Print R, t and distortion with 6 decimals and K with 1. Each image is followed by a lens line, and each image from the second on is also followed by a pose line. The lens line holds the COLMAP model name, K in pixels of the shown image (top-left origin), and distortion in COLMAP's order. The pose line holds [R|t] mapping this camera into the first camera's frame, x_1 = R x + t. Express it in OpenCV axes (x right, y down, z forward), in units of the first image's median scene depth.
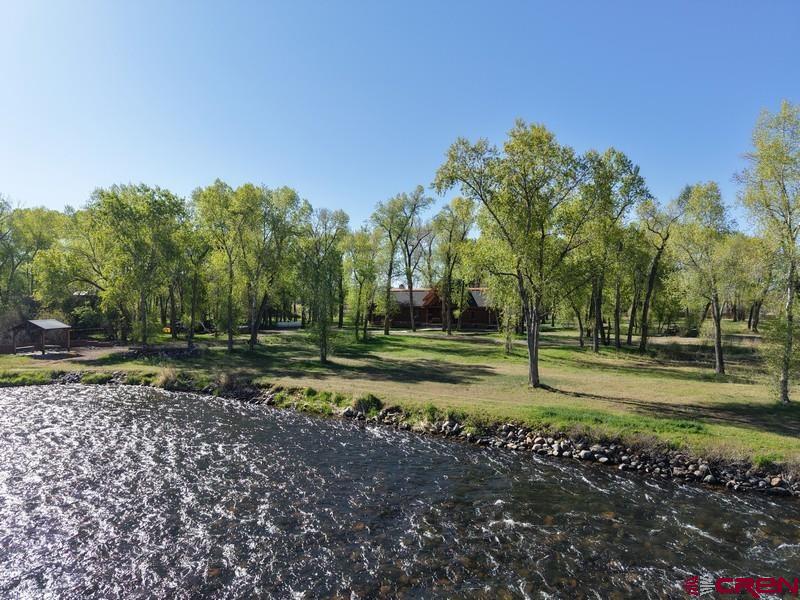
lens RADIAL K [[525.8, 0, 400.0], [0, 525.8, 300.0], [0, 0, 1]] dist [-0.002141, -0.002694]
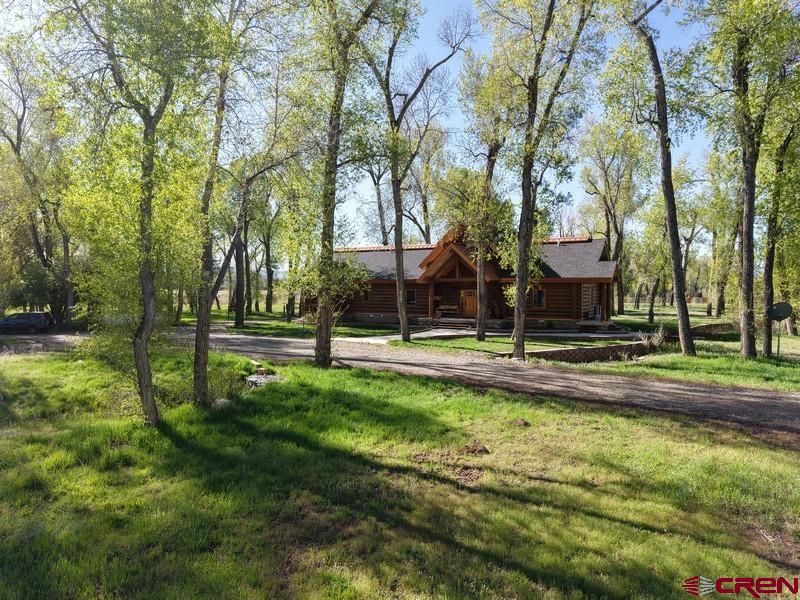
lens RADIAL K [[525.8, 0, 400.0], [0, 525.8, 300.0], [0, 0, 1]] dist [-0.002141, -0.002694]
pose [[0.998823, -0.002282, 0.048451, 0.009672], [0.000938, 0.999615, 0.027739, 0.059715], [-0.048496, -0.027661, 0.998440, 1.897329]]
